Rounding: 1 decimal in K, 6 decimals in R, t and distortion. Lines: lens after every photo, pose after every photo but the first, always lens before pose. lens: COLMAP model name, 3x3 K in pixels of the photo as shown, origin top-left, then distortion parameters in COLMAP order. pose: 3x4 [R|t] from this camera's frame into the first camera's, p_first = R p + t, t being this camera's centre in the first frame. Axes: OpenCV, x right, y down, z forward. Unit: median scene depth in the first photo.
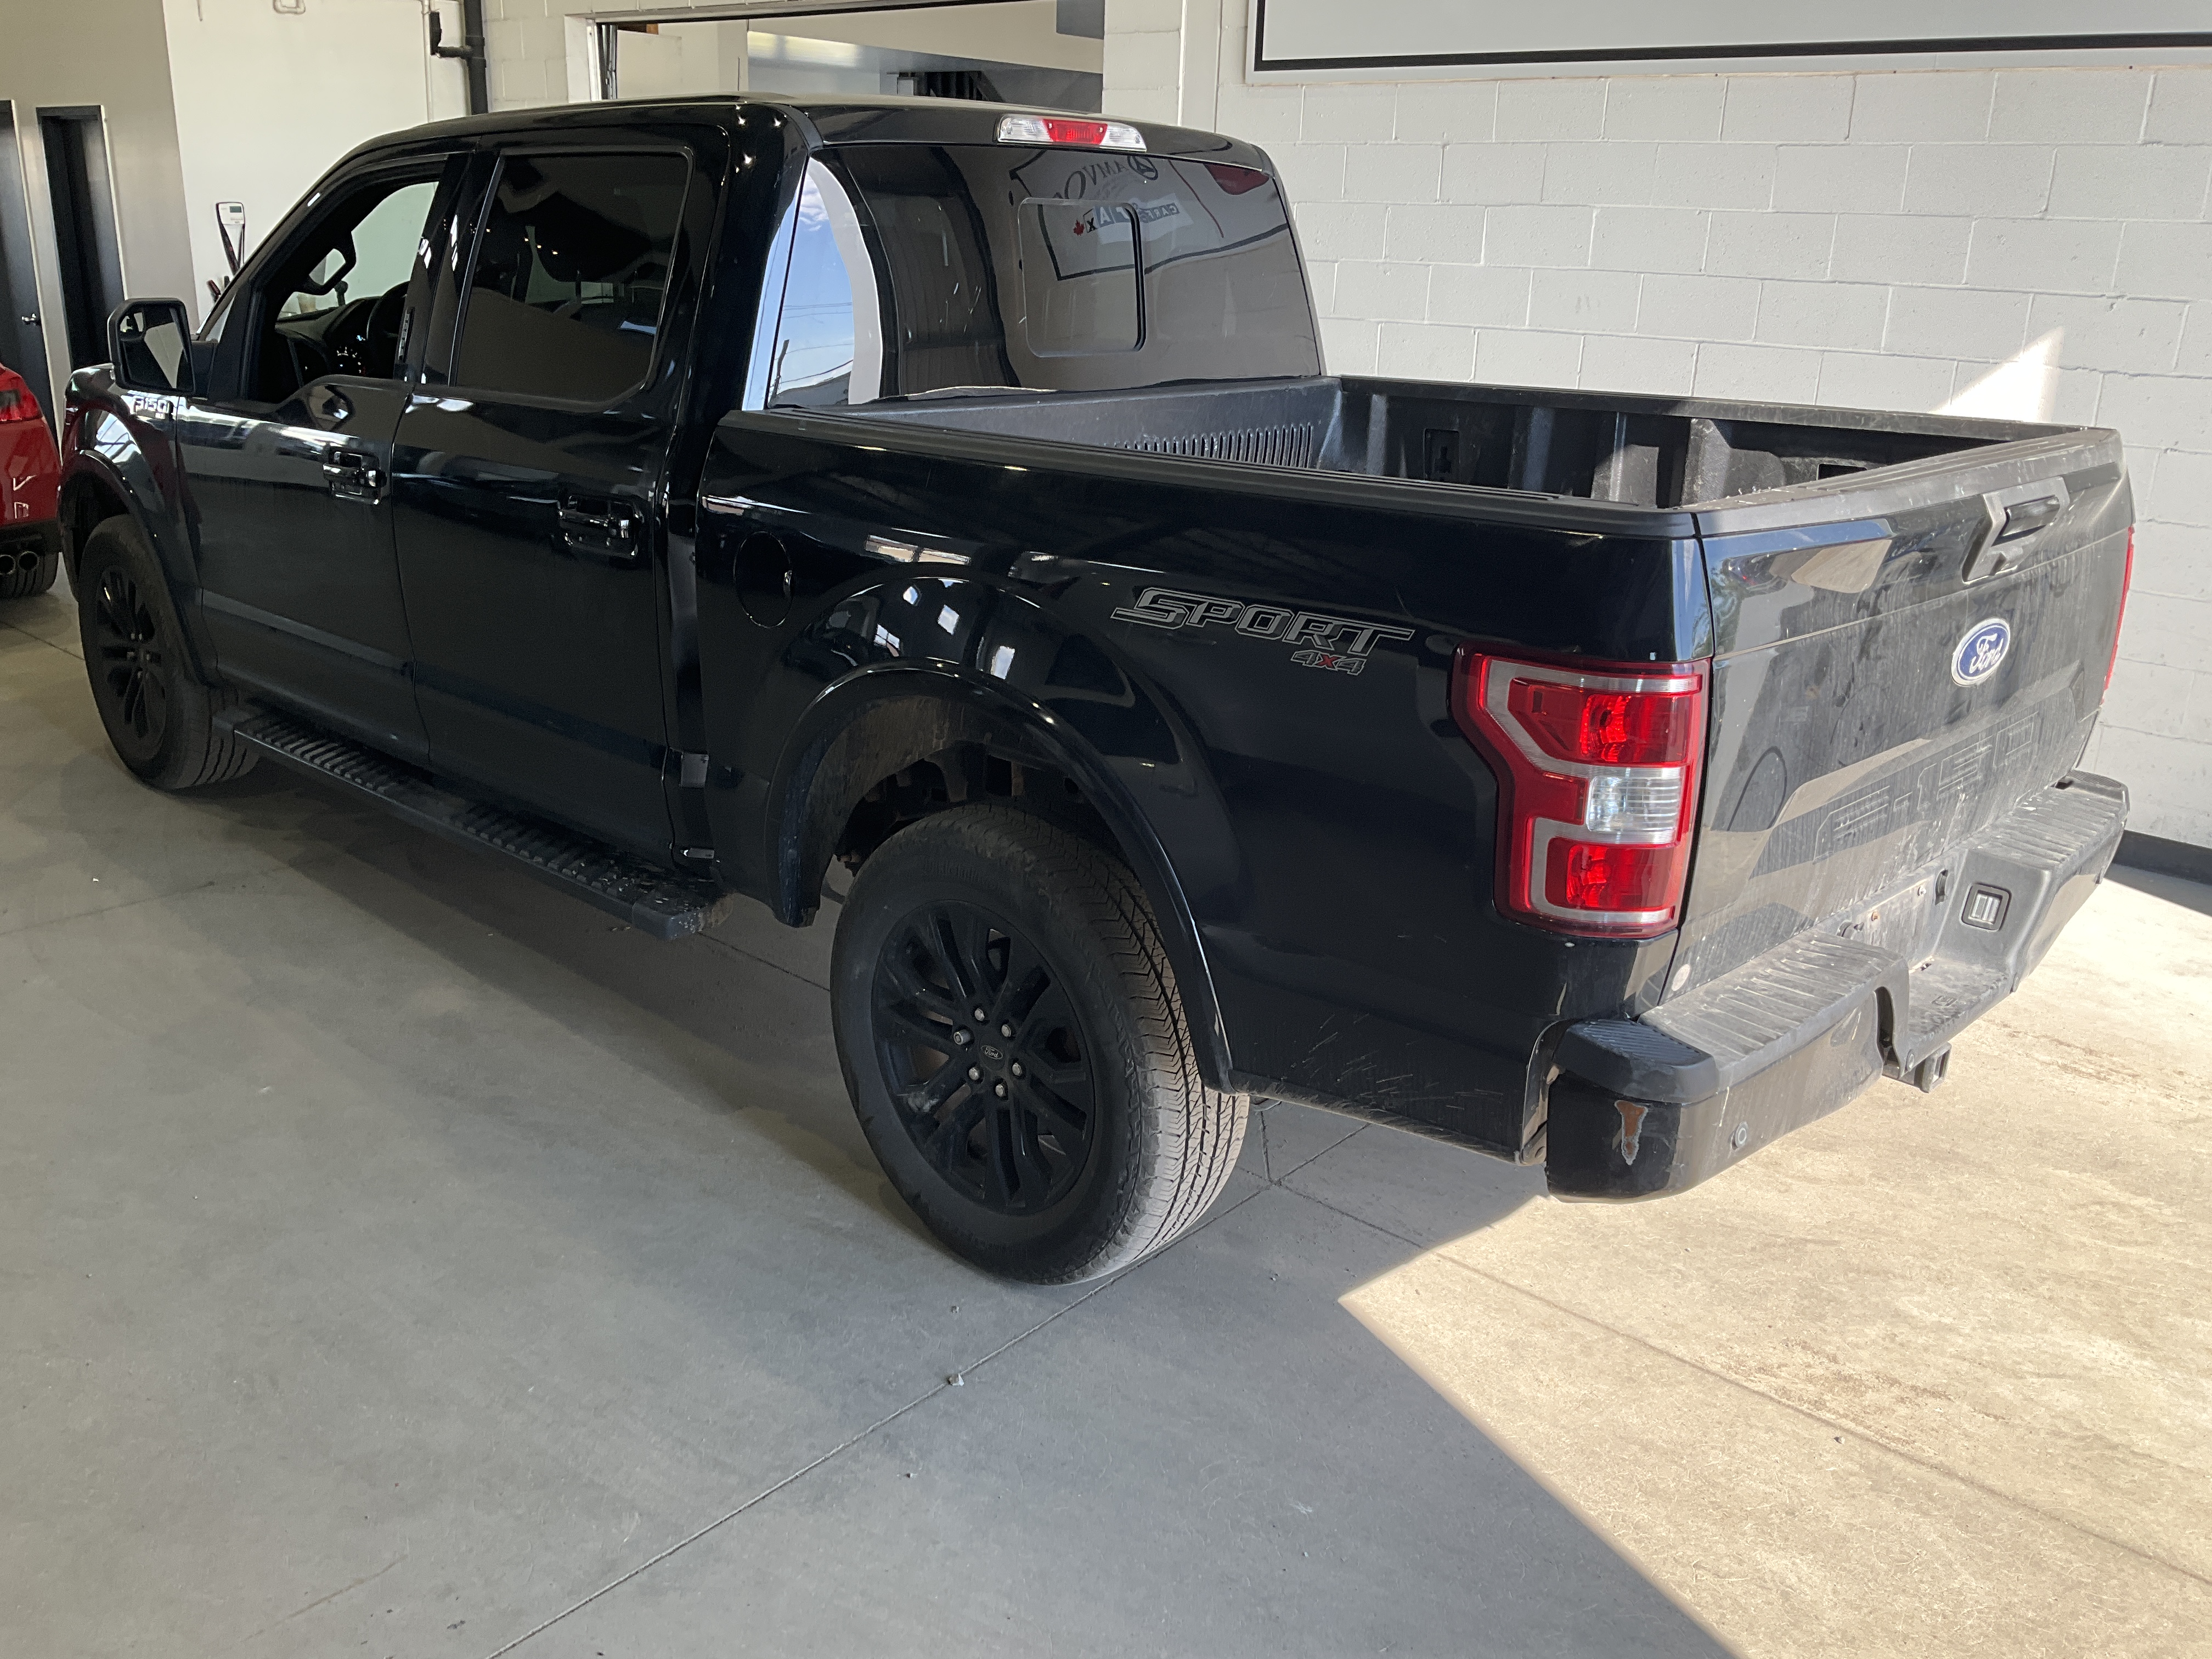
lens RADIAL K [[1865.8, 0, 1093.0], [0, 1865.8, 831.2], [0, 0, 1]] dist [0.033206, -0.013409]
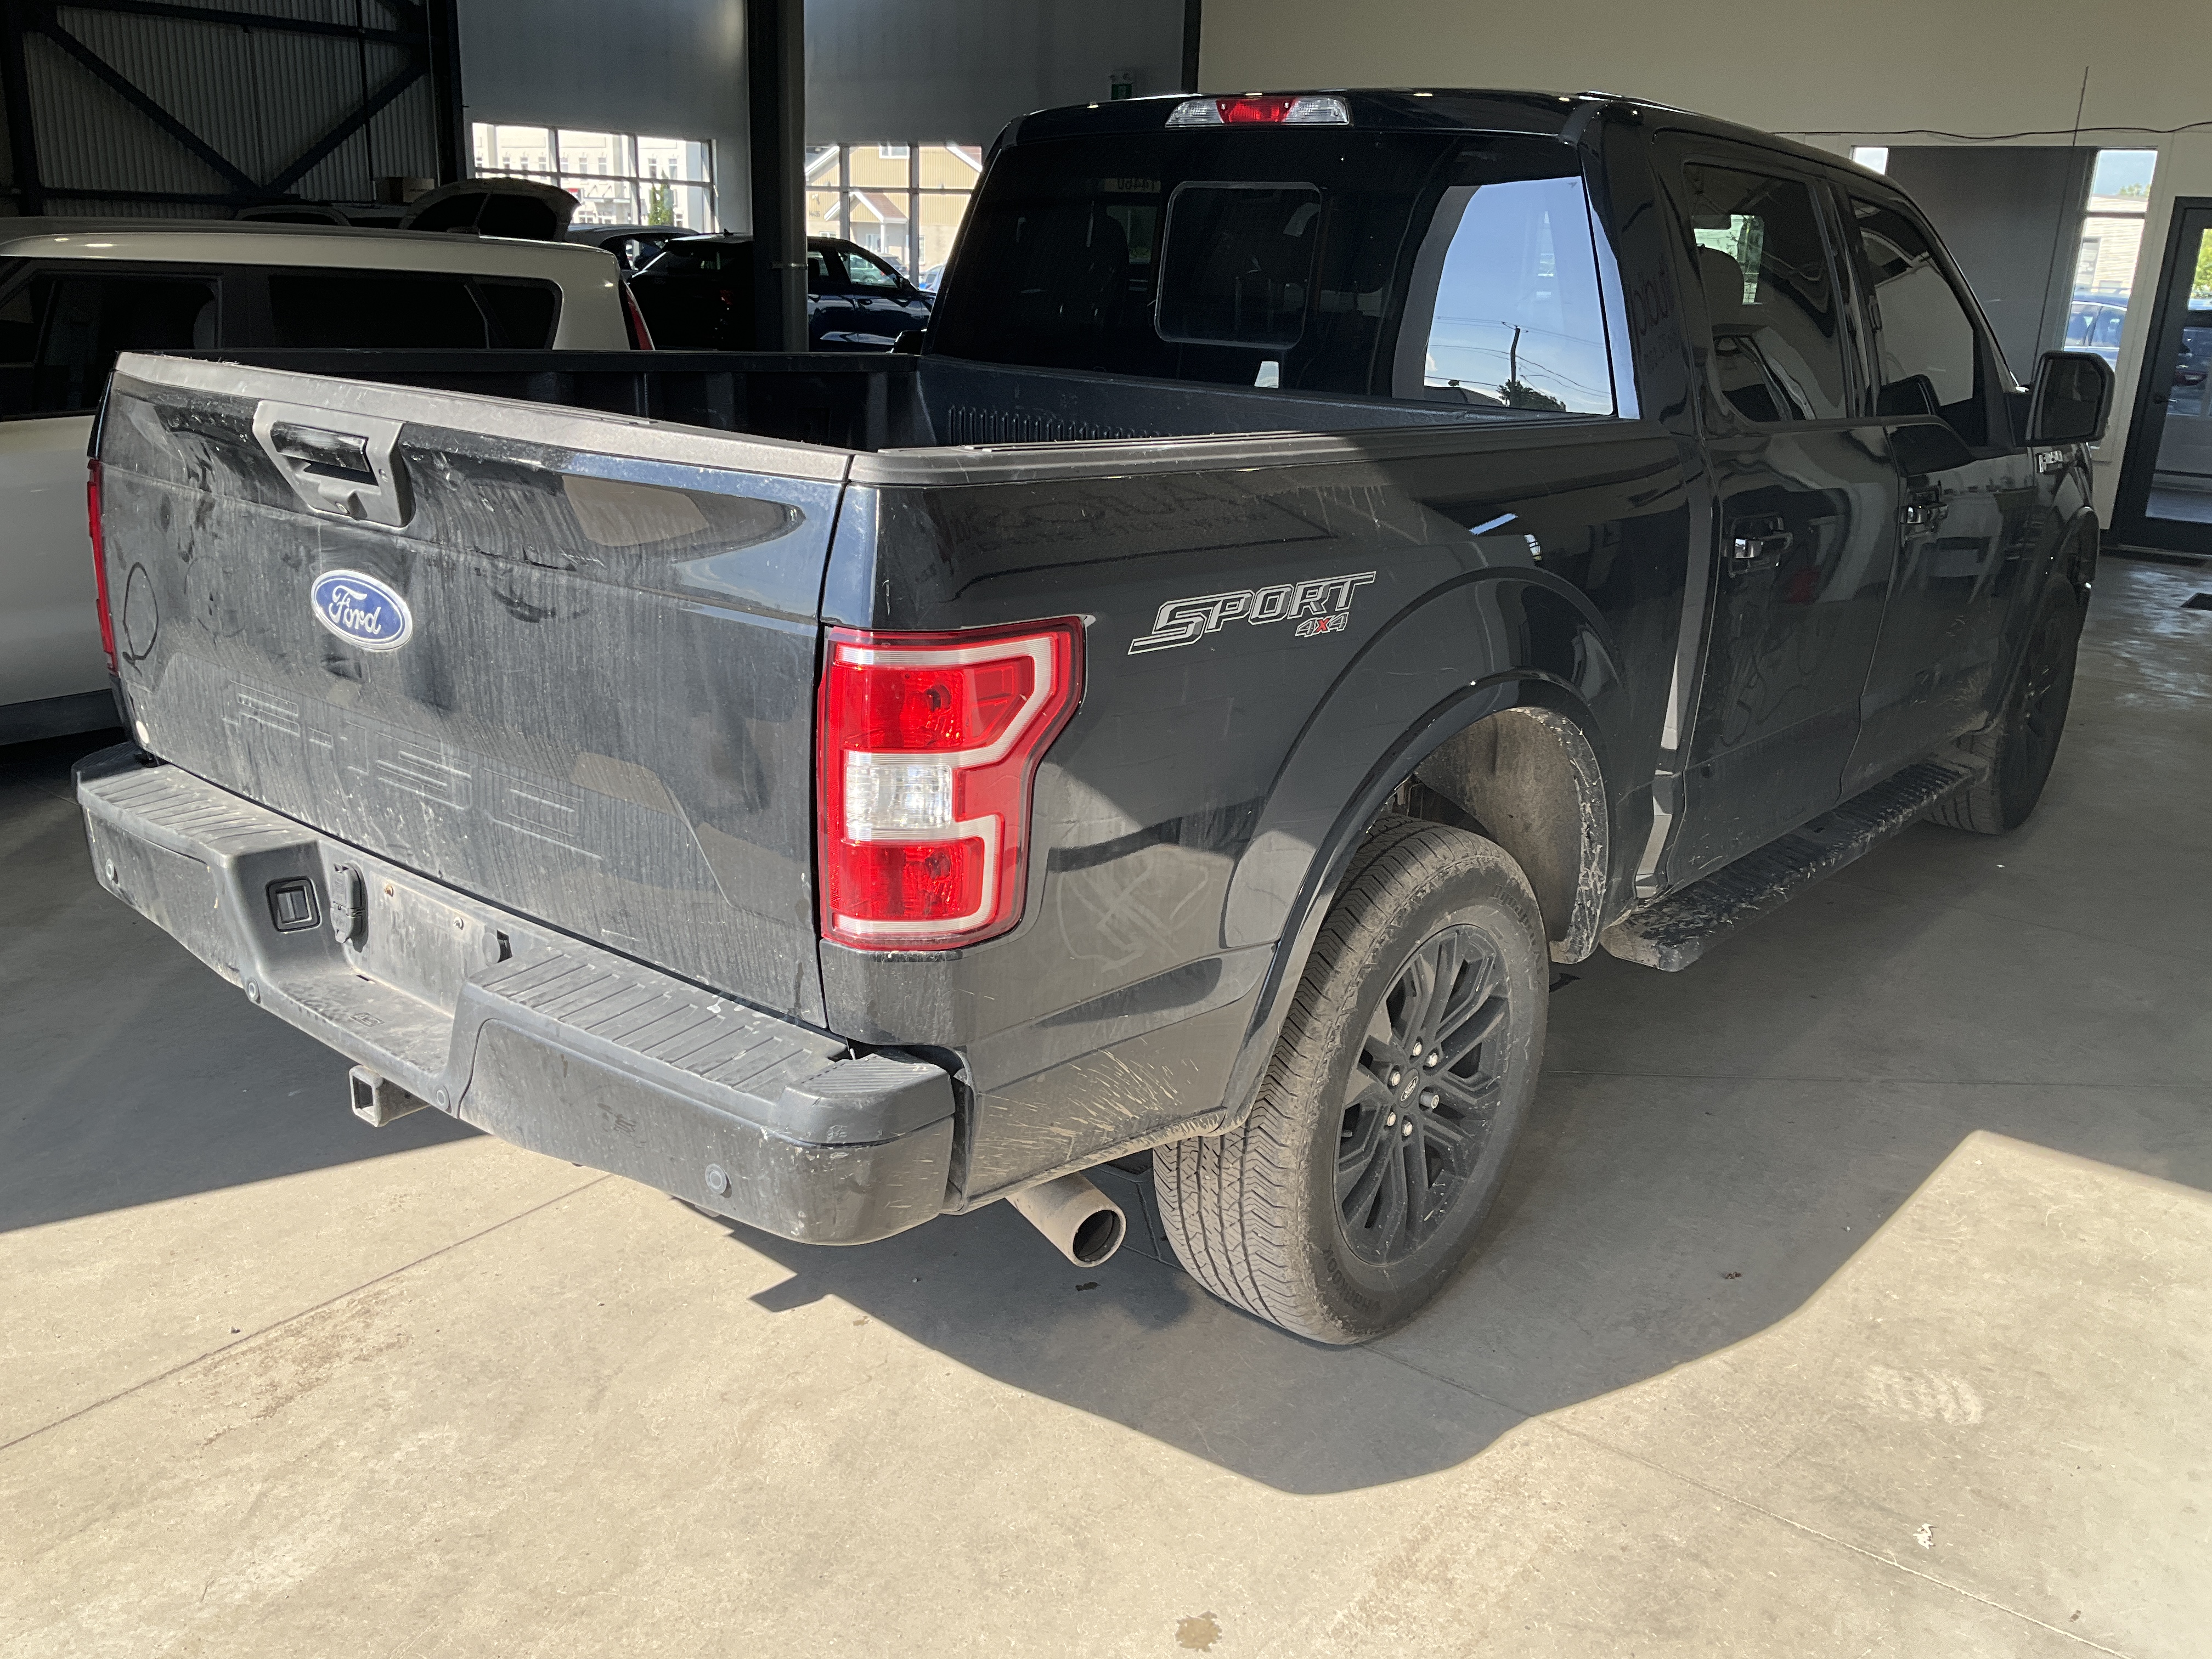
lens RADIAL K [[1865.8, 0, 1095.0], [0, 1865.8, 827.1], [0, 0, 1]] dist [0.033206, -0.013409]
pose [[0.044732, 0.263355, -0.963661, 1.321261], [-0.341566, 0.910524, 0.232978, -0.315094], [0.938793, 0.318732, 0.130683, 1.218587]]
